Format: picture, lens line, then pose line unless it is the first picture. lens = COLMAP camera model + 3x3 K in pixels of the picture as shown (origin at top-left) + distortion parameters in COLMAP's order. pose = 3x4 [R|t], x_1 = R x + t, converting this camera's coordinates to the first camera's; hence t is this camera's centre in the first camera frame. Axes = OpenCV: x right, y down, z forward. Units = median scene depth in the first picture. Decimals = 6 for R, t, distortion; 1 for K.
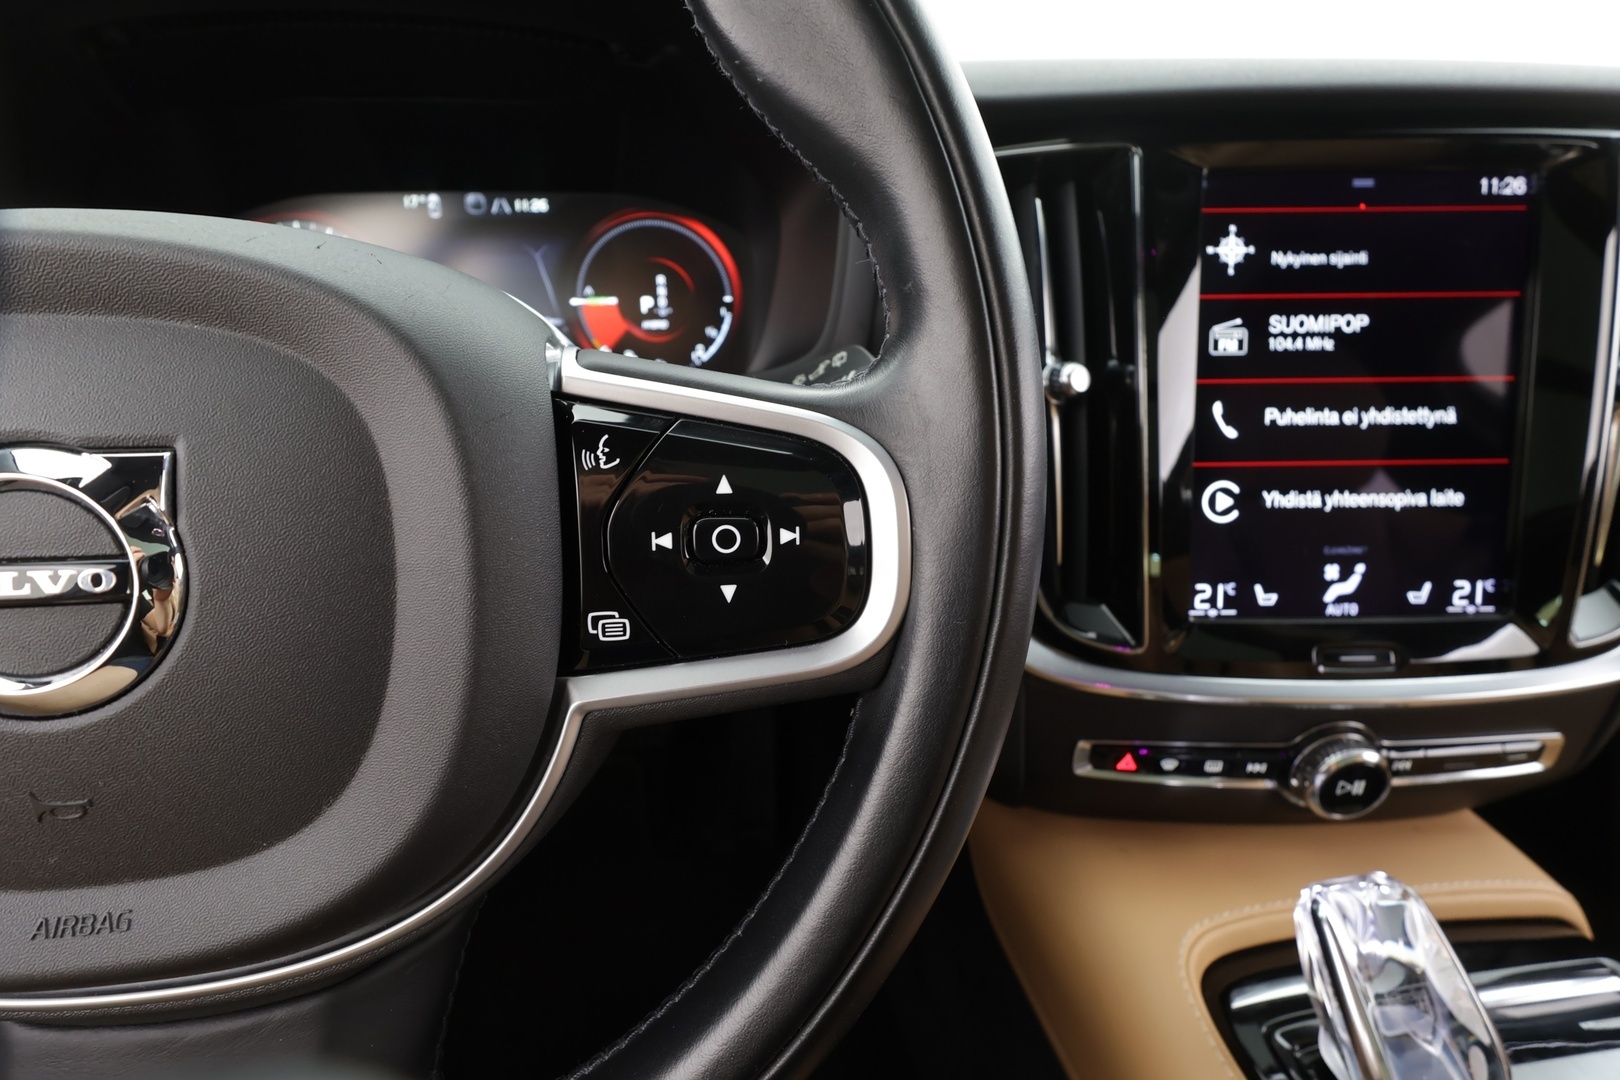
lens RADIAL K [[760.7, 0, 809.3], [0, 760.7, 537.6], [0, 0, 1]] dist [-0.002290, -0.000437]
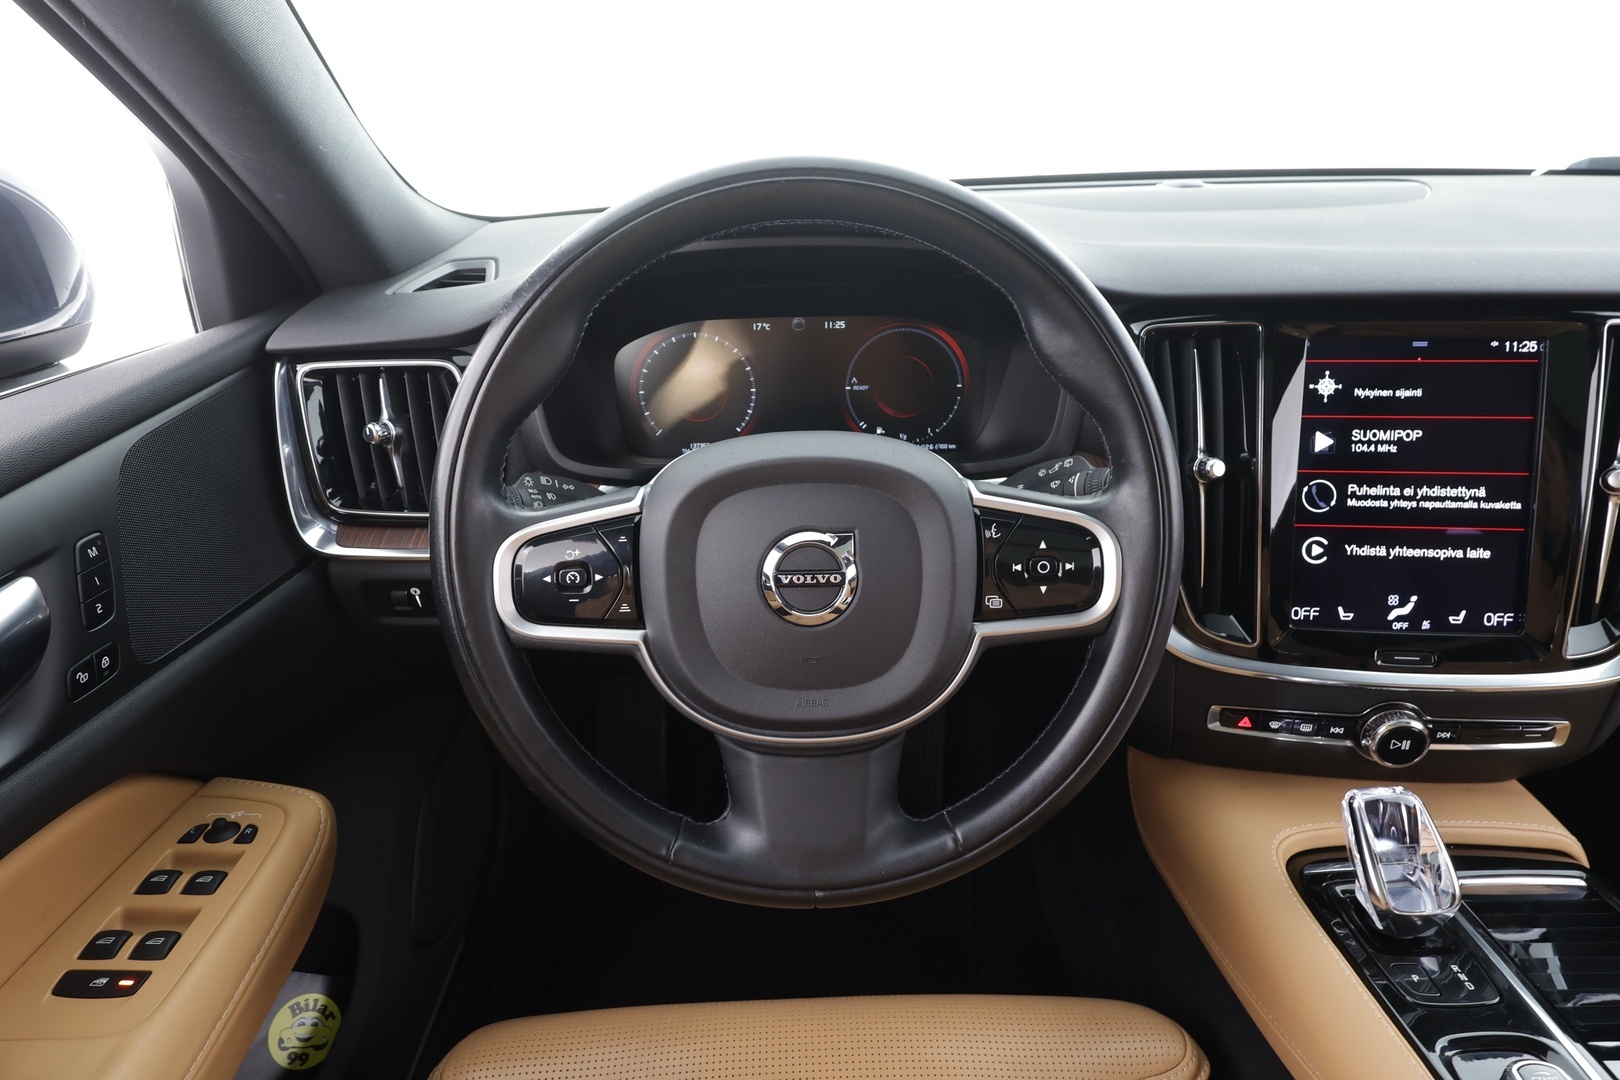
lens RADIAL K [[927.6, 0, 812.6], [0, 927.6, 545.6], [0, 0, 1]] dist [0.002652, 0.003437]
pose [[0.992747, 0.036887, -0.114422, -0.238924], [-0.037042, 0.999313, 0.000772, -0.020776], [0.114372, 0.003473, 0.993432, -0.948010]]
